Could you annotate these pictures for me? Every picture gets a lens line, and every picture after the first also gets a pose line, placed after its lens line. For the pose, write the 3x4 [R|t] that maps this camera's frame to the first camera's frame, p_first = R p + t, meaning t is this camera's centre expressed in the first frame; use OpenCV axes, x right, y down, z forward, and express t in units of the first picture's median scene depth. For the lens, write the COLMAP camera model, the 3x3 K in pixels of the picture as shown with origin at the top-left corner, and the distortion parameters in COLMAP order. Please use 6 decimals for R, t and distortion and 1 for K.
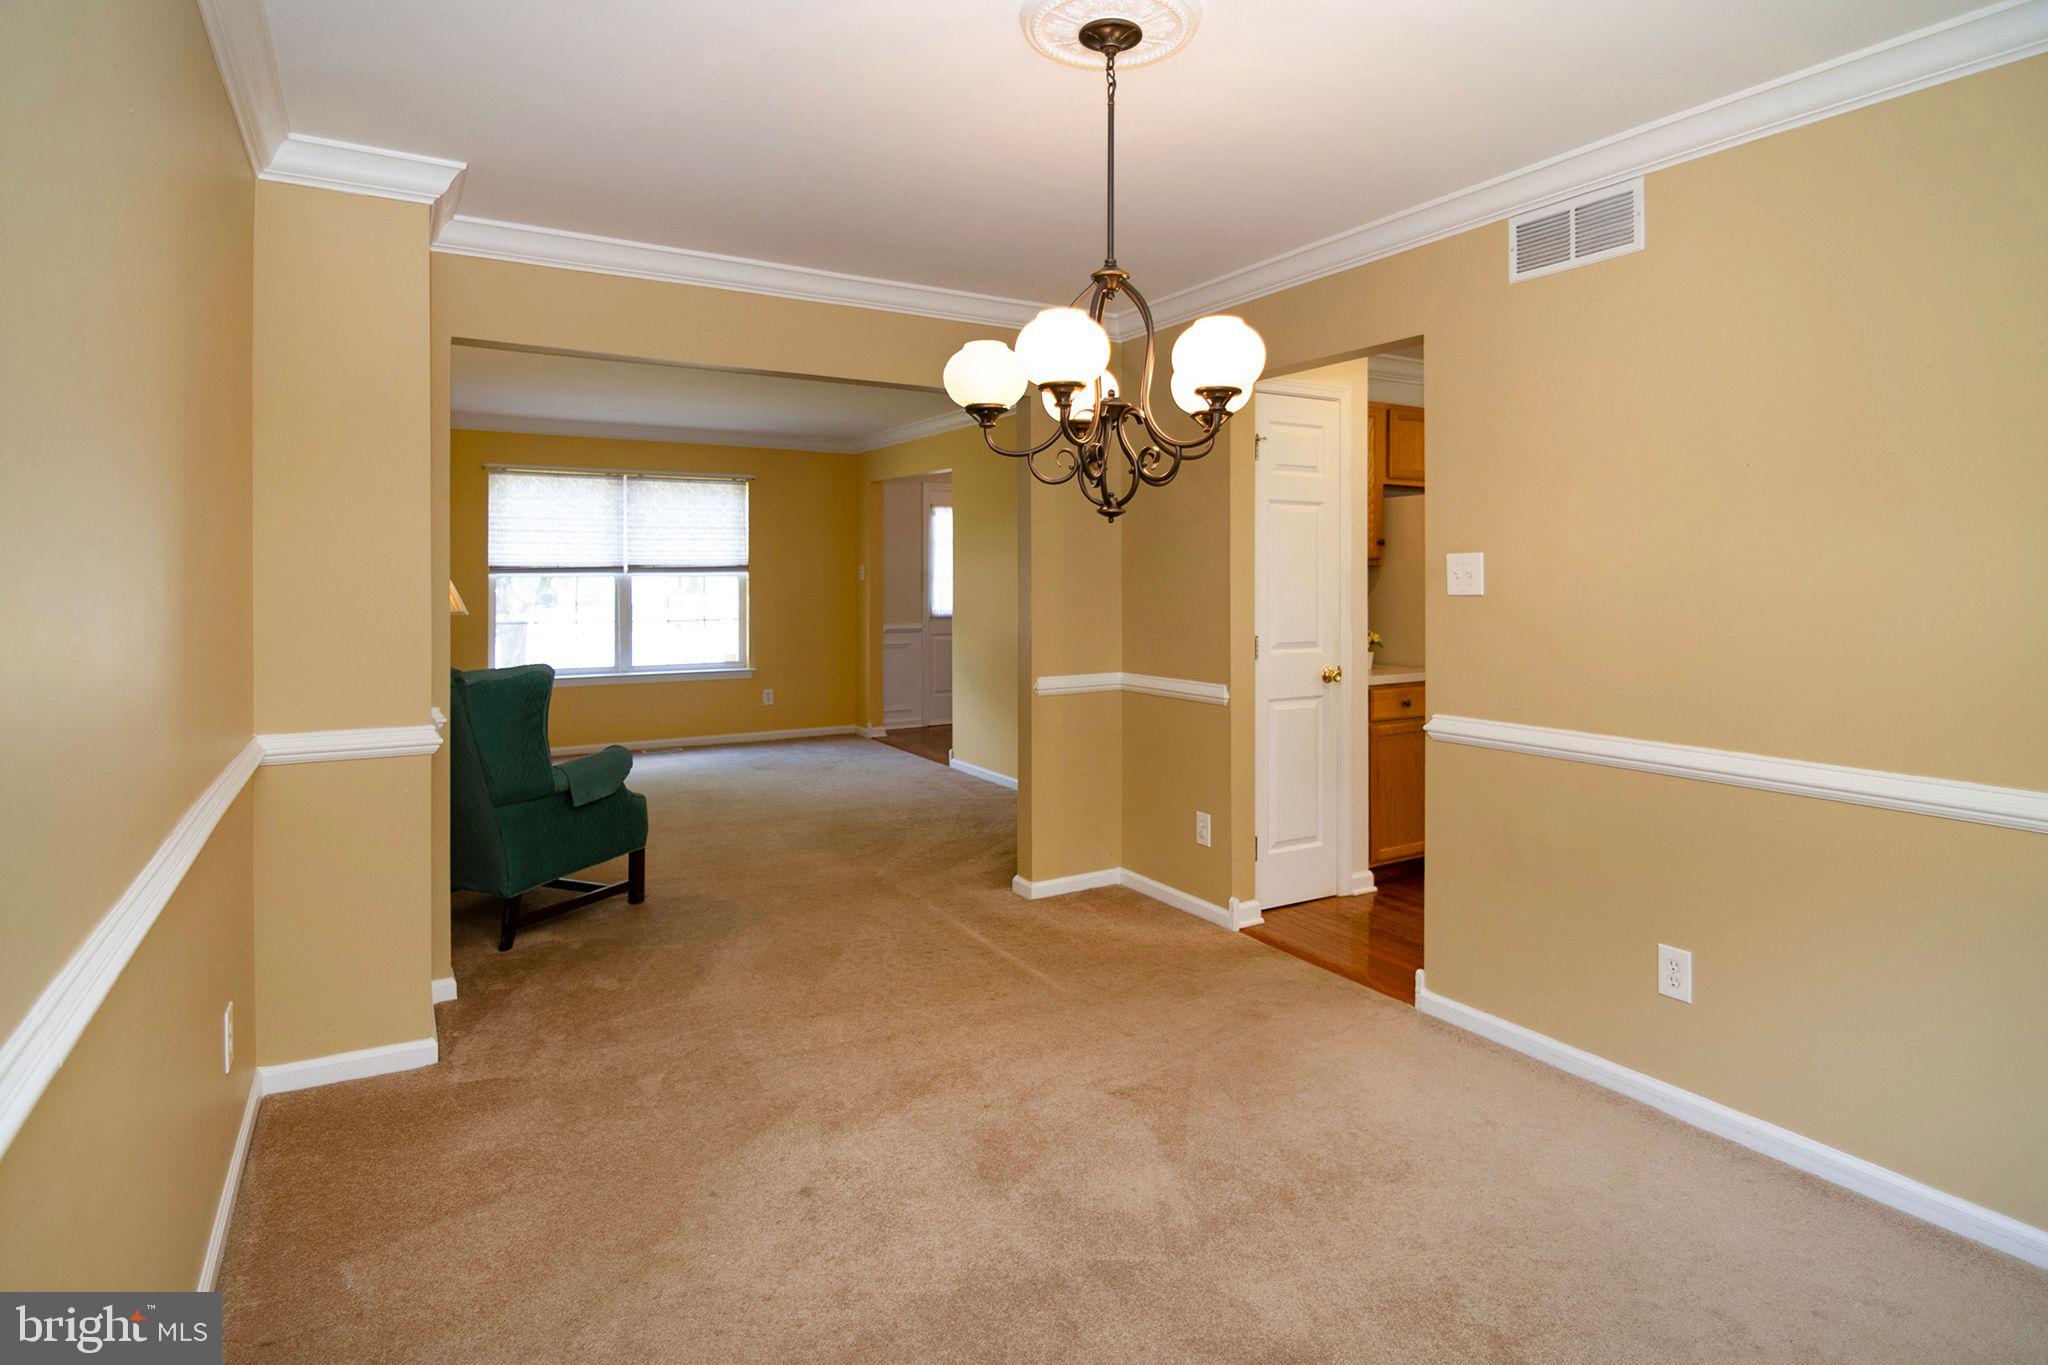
lens RADIAL K [[1119.0, 0, 1024.3], [0, 1119.0, 593.5], [0, 0, 1]] dist [-0.006077, -0.001531]
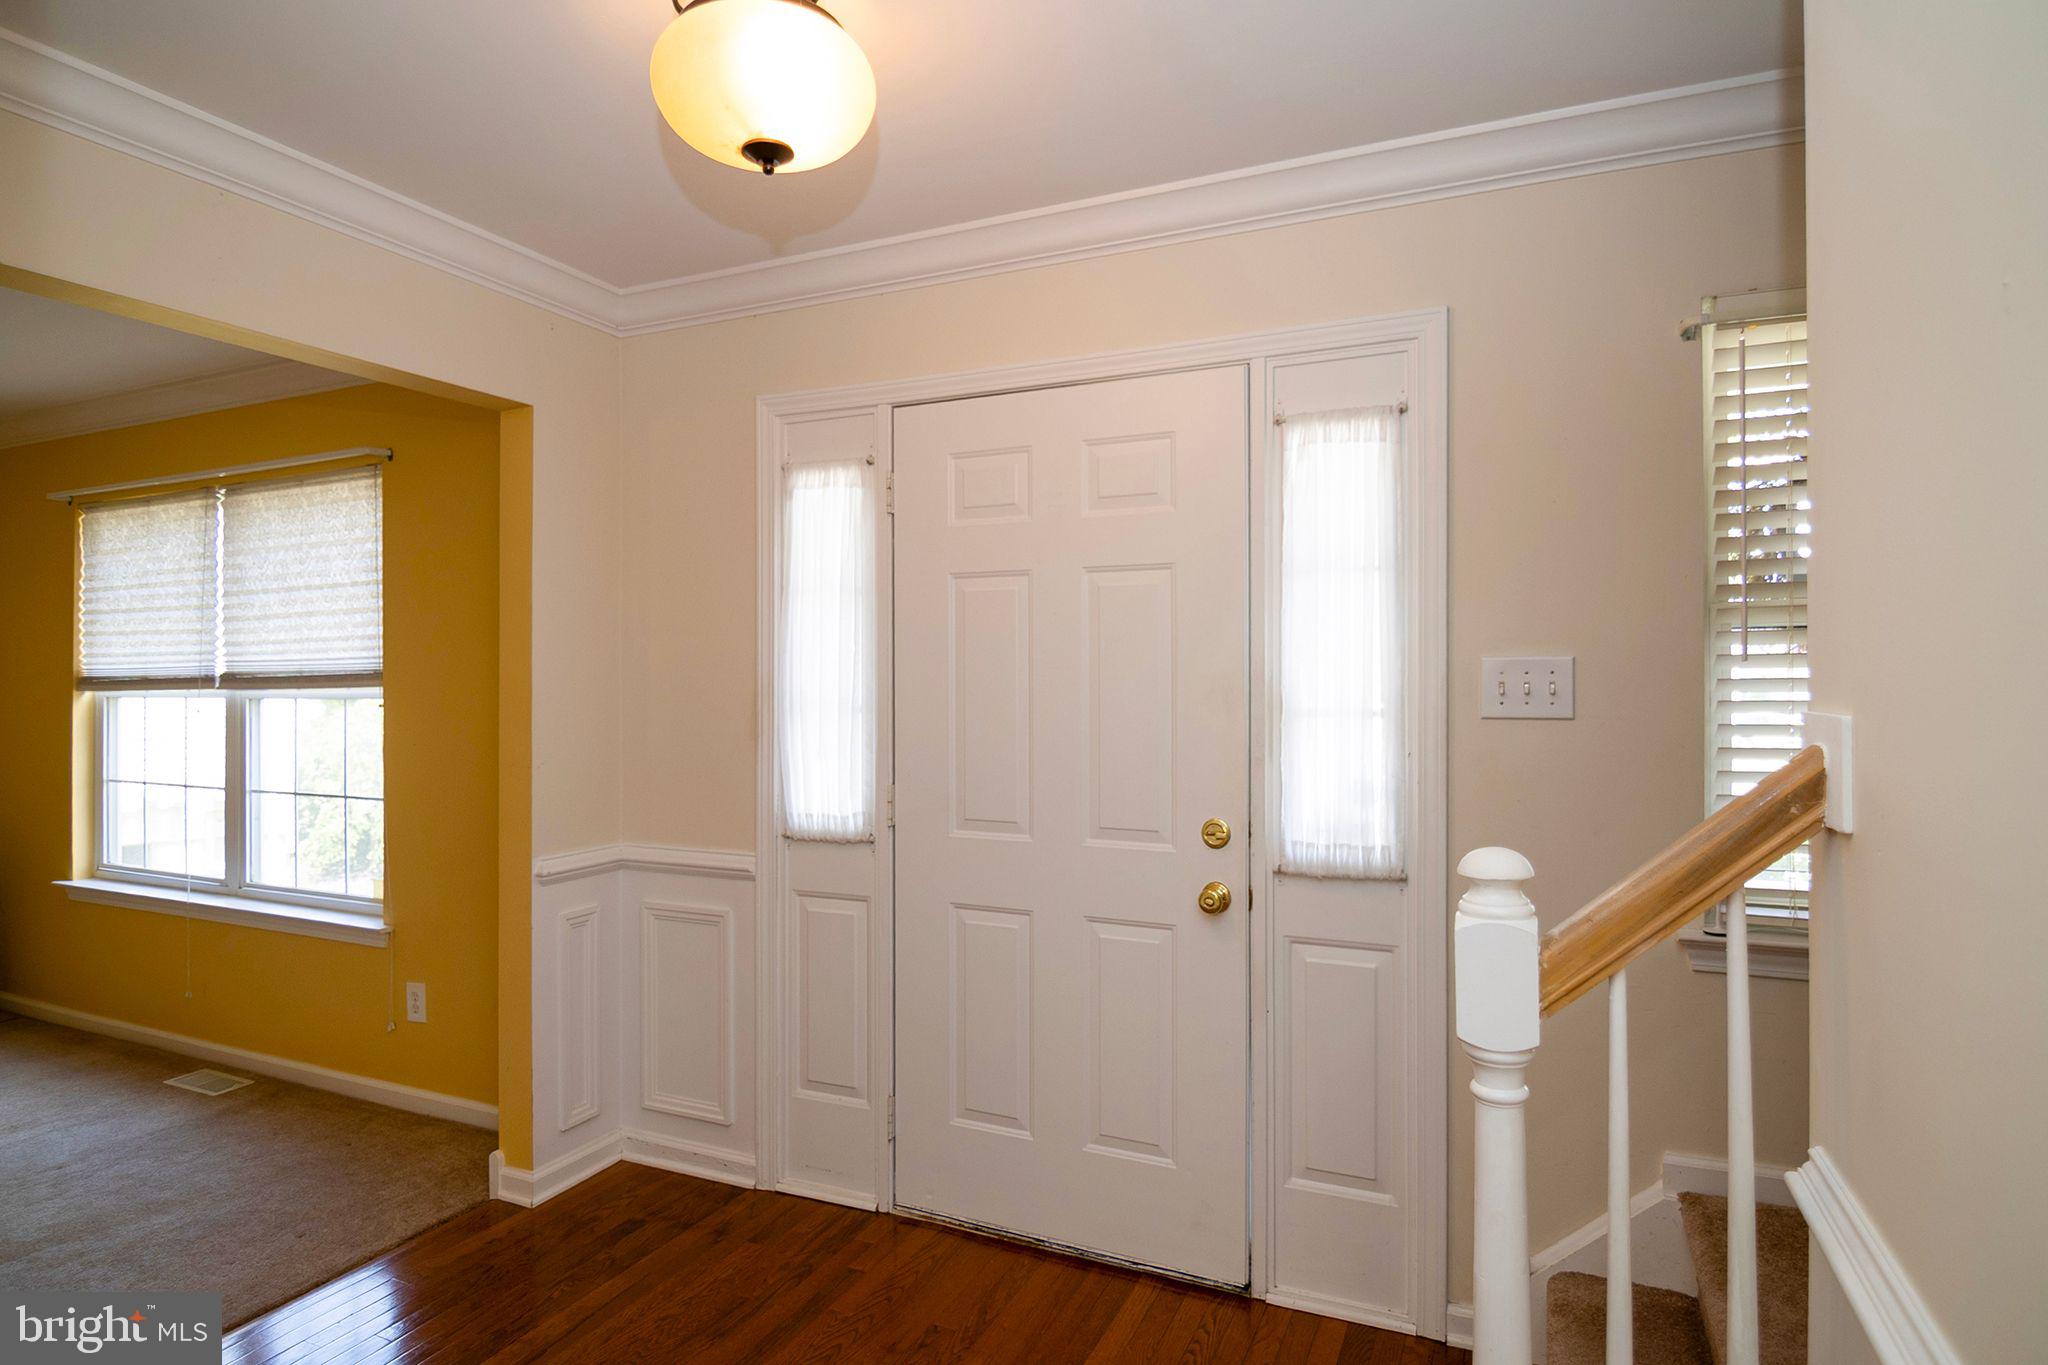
lens RADIAL K [[1068.3, 0, 1021.6], [0, 1068.3, 666.1], [0, 0, 1]] dist [0.011585, -0.000084]
pose [[0.580459, -0.001826, -0.814287, 0.212274], [-0.000091, 0.999997, -0.002307, -0.026799], [0.814289, 0.001413, 0.580457, 0.981863]]
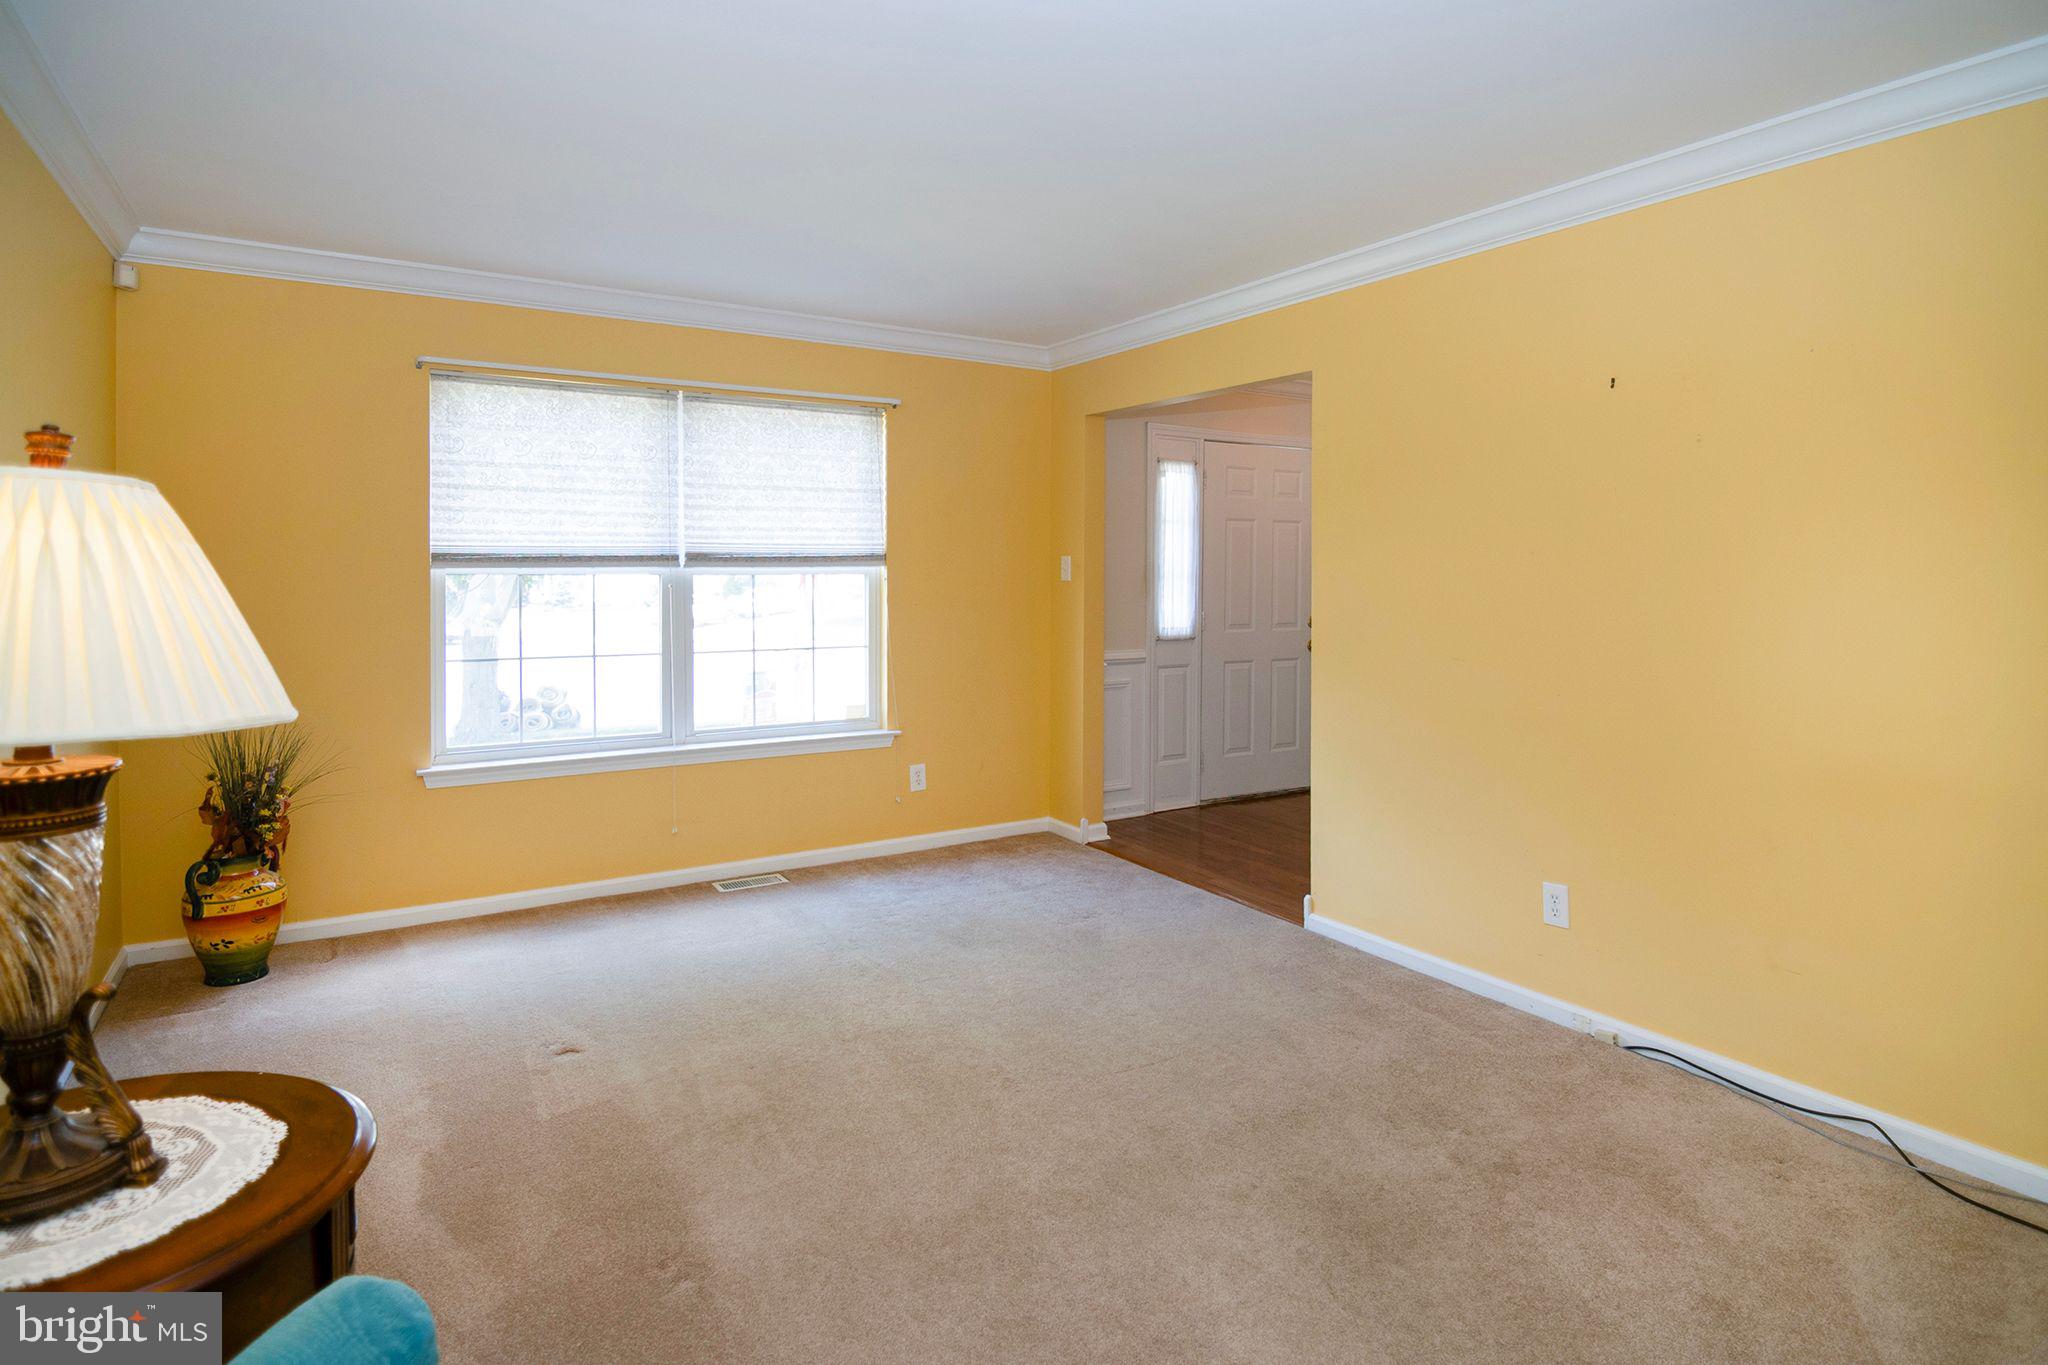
lens RADIAL K [[1123.6, 0, 1028.4], [0, 1123.6, 615.9], [0, 0, 1]] dist [0.005338, 0.000504]
pose [[0.999356, 0.000831, 0.035870, -0.197684], [-0.001686, 0.999715, 0.023832, -0.007431], [-0.035840, -0.023877, 0.999072, 0.418594]]
